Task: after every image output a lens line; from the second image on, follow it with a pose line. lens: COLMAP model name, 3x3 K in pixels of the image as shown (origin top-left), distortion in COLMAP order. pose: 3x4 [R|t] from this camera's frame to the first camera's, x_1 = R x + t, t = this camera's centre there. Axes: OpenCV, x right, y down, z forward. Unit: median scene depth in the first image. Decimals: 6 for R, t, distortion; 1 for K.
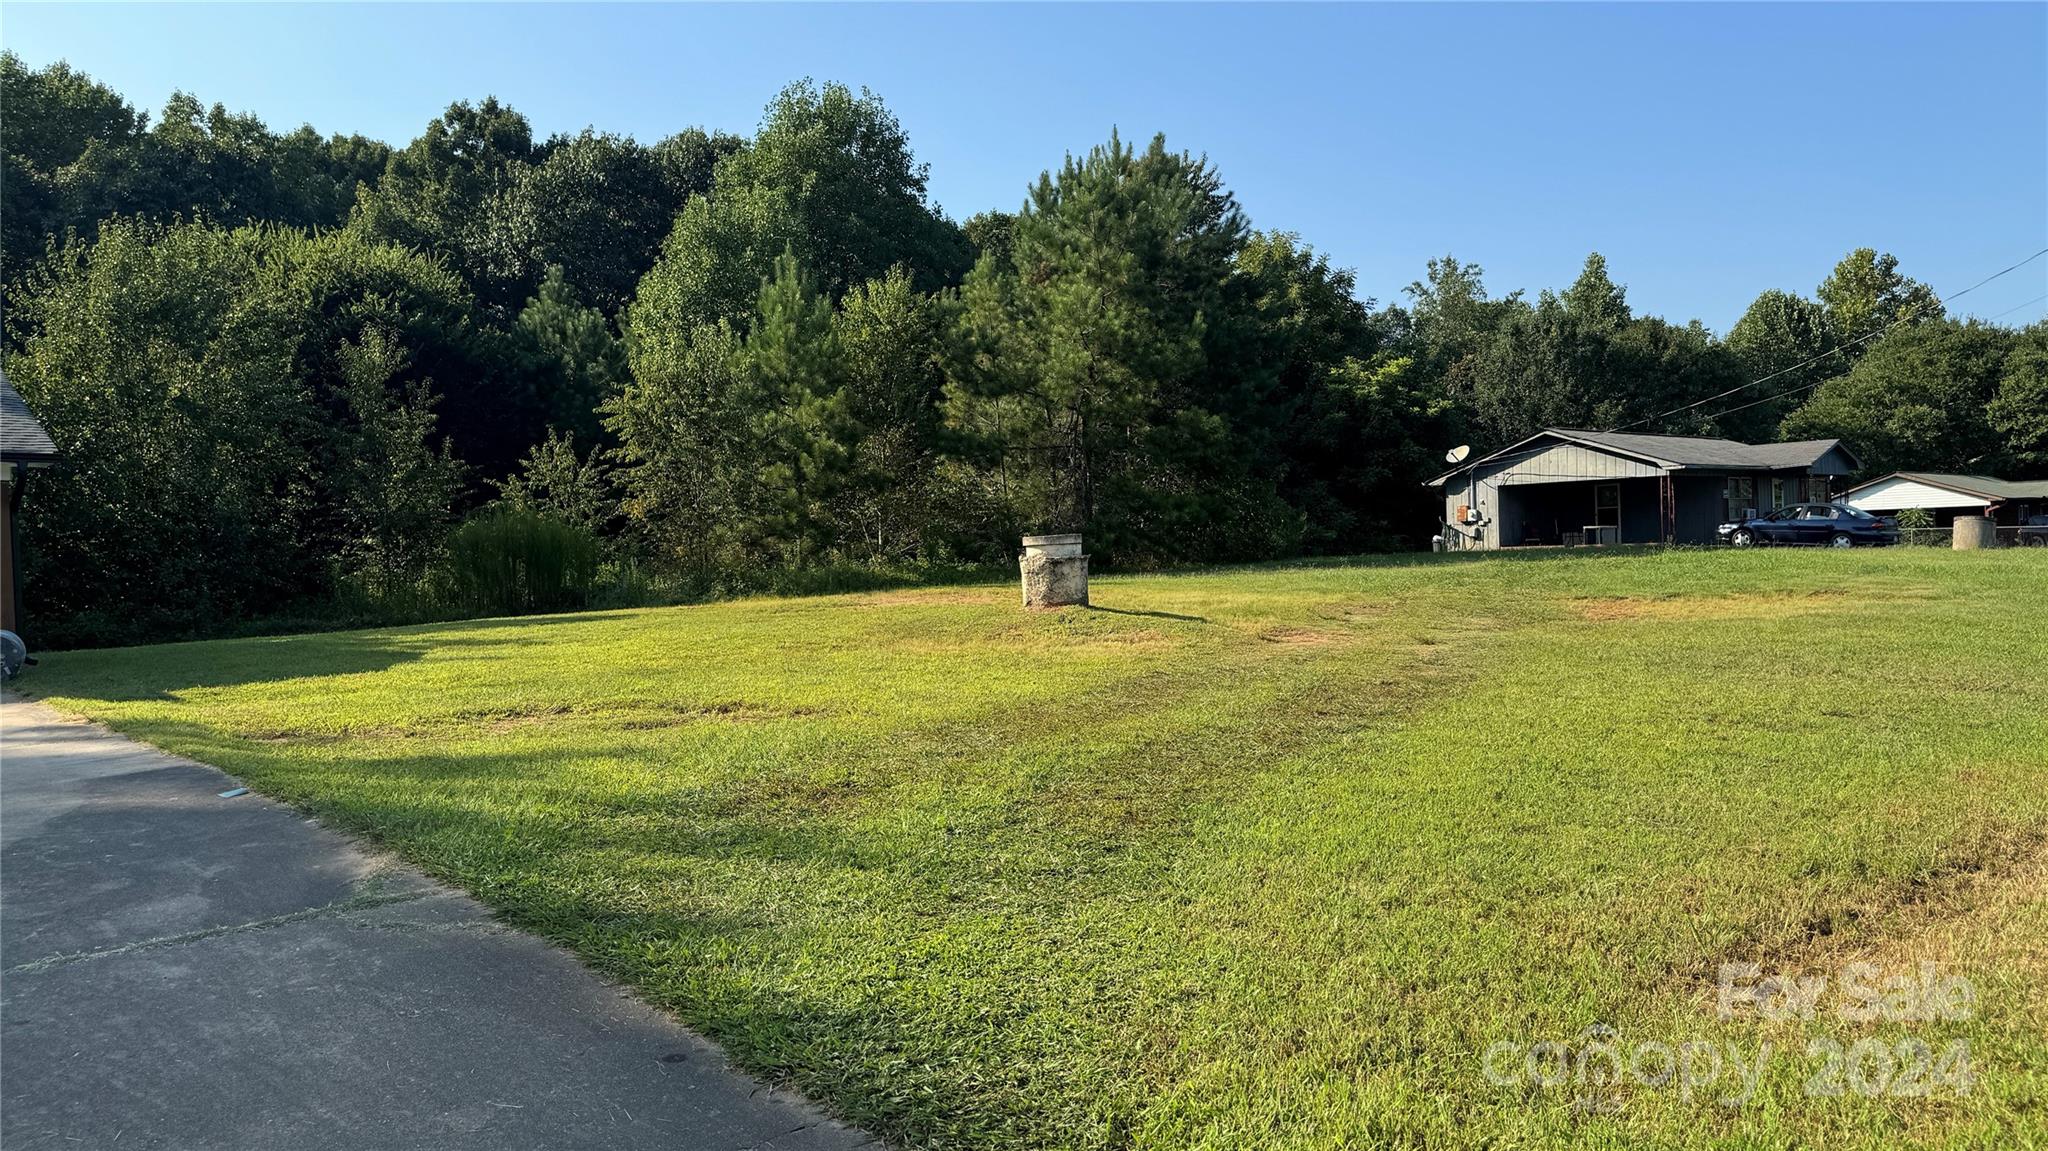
lens RADIAL K [[1457.0, 0, 1022.9], [0, 1457.0, 579.6], [0, 0, 1]] dist [0.057857, -0.068795]
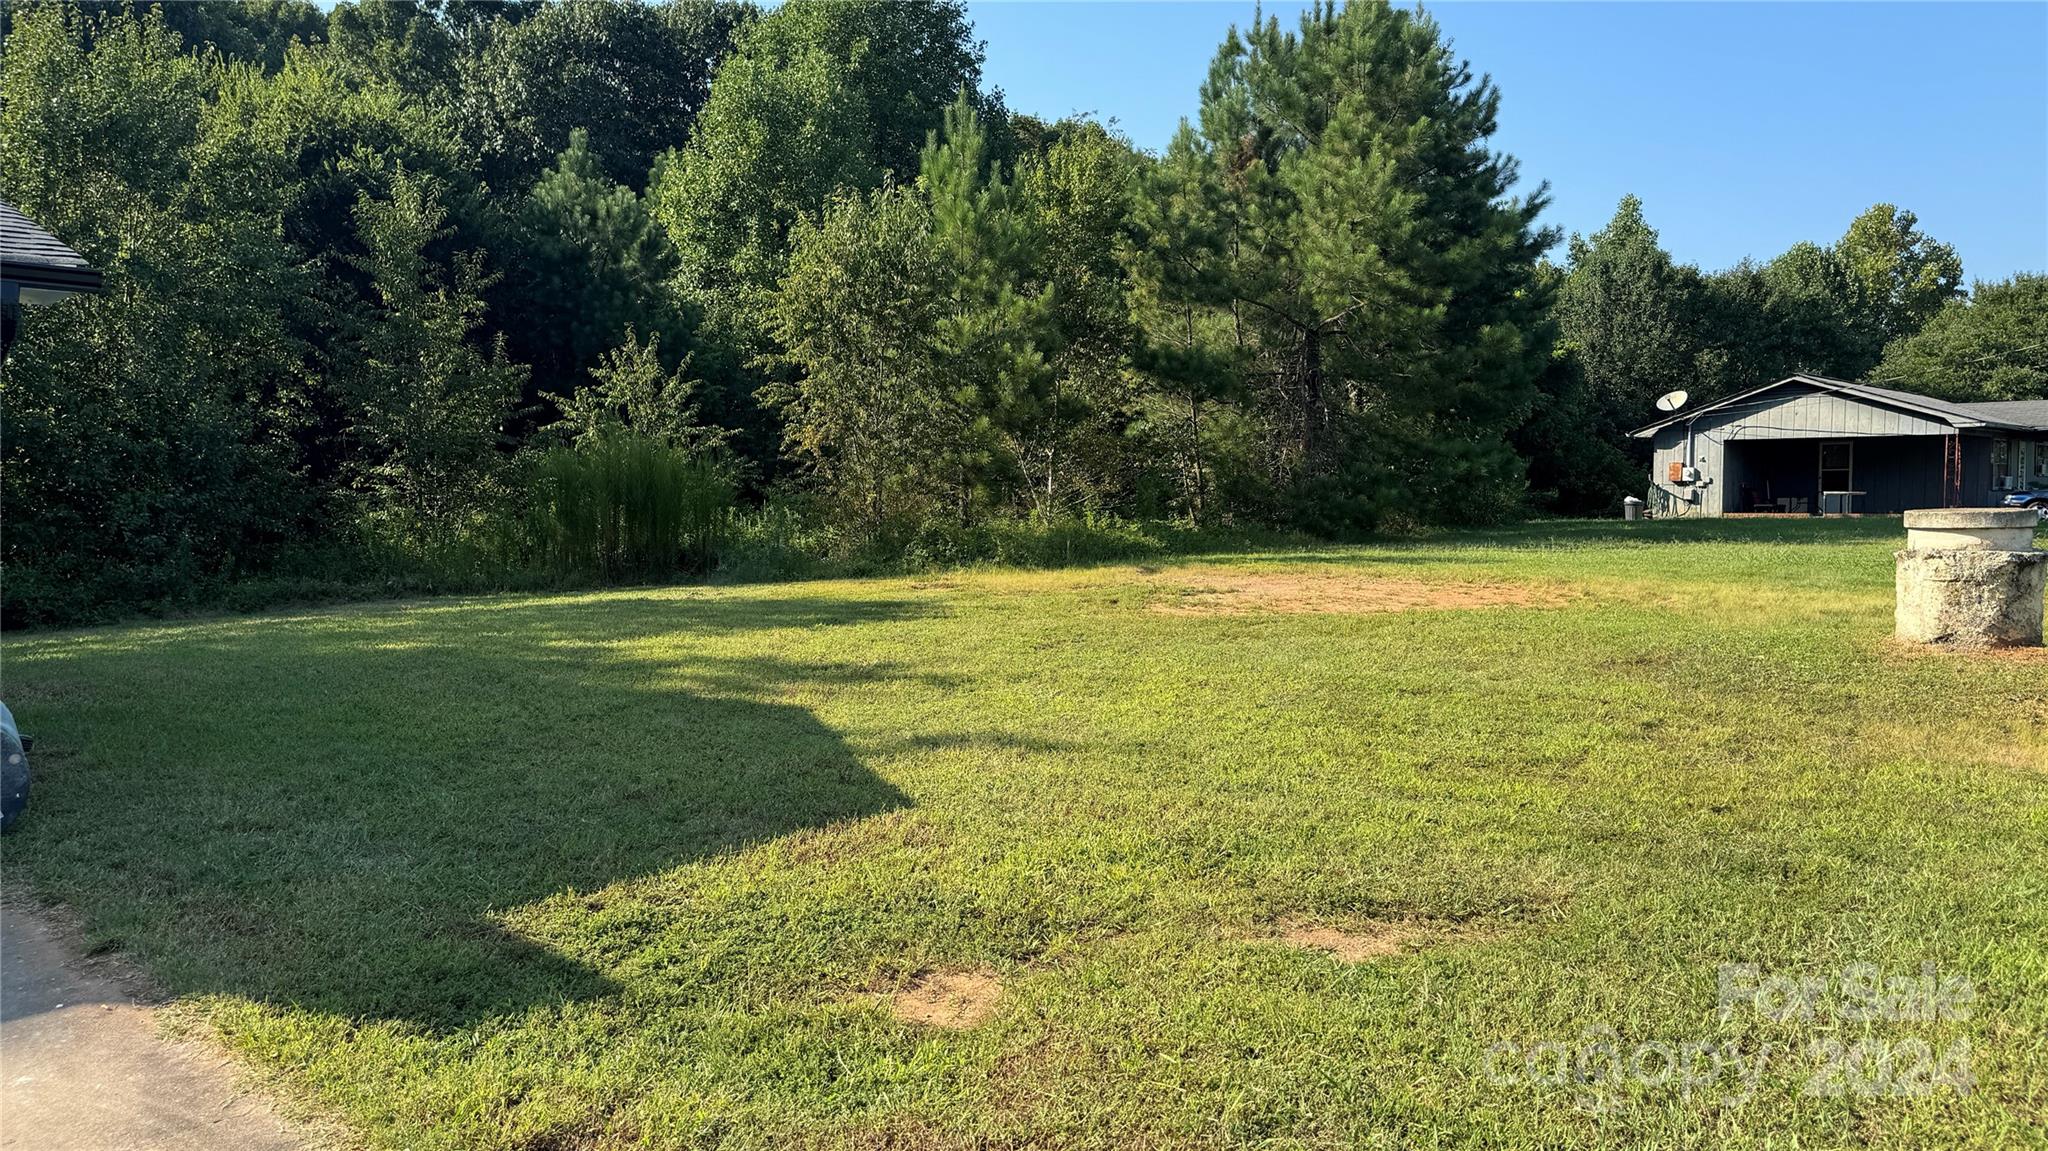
lens RADIAL K [[1457.0, 0, 1012.1], [0, 1457.0, 580.4], [0, 0, 1]] dist [0.057857, -0.068795]
pose [[0.997418, 0.022984, 0.068043, -0.133595], [-0.025686, 0.998905, 0.039096, -0.006160], [-0.067070, -0.040743, 0.996916, 0.177888]]
